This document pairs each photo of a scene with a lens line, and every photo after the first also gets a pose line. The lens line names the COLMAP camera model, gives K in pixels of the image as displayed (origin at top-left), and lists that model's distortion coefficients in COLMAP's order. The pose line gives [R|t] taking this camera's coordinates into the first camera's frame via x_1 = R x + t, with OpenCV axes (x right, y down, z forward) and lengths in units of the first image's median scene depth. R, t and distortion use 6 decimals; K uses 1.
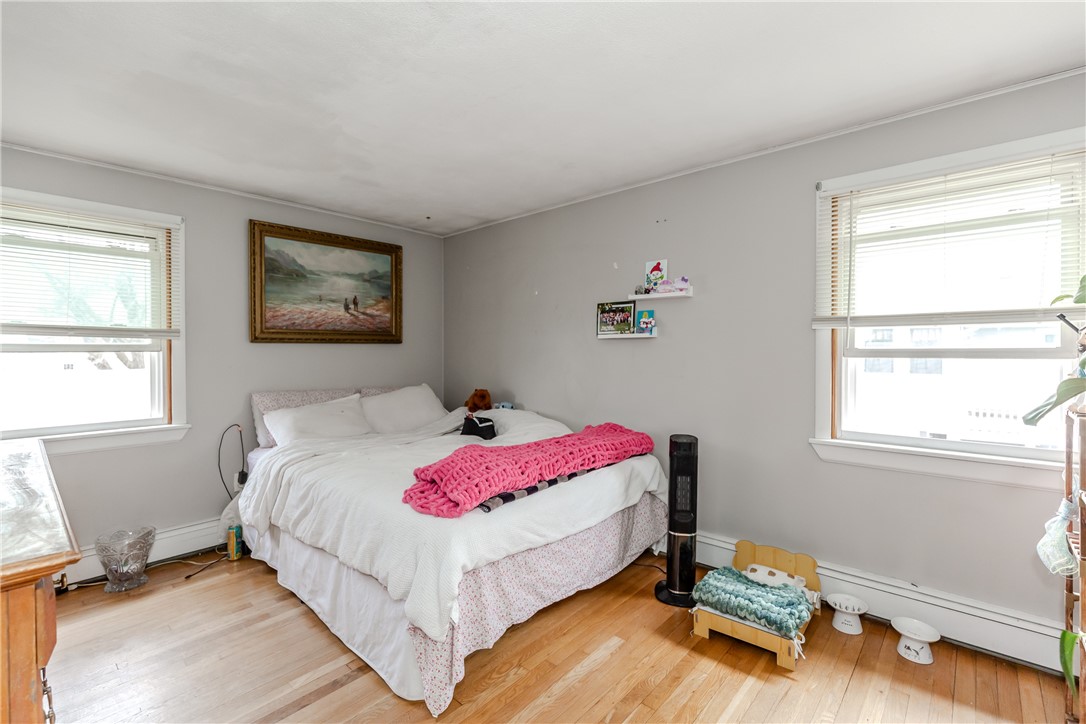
lens RADIAL K [[483.9, 0, 544.2], [0, 483.9, 361.1], [0, 0, 1]] dist [0.002297, 0.000070]
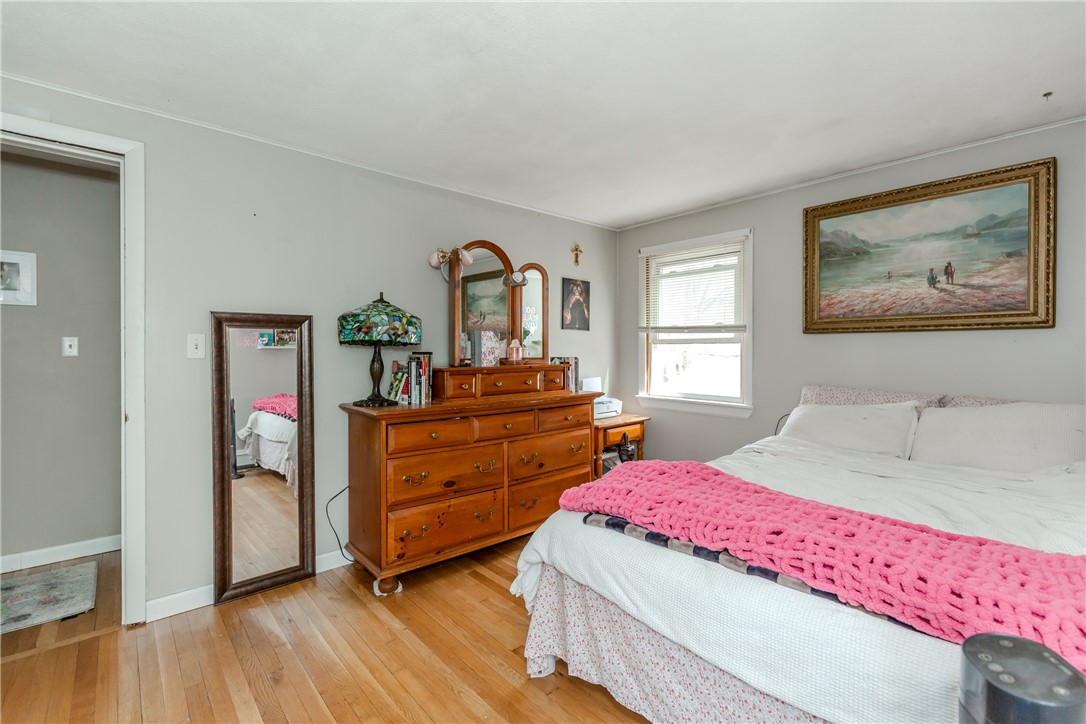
lens RADIAL K [[483.9, 0, 545.1], [0, 483.9, 351.5], [0, 0, 1]] dist [0.002297, 0.000070]
pose [[-0.118033, 0.007150, -0.992984, 0.397796], [-0.025364, 0.999626, 0.010213, 0.000972], [0.992686, 0.026391, -0.117807, 0.548740]]
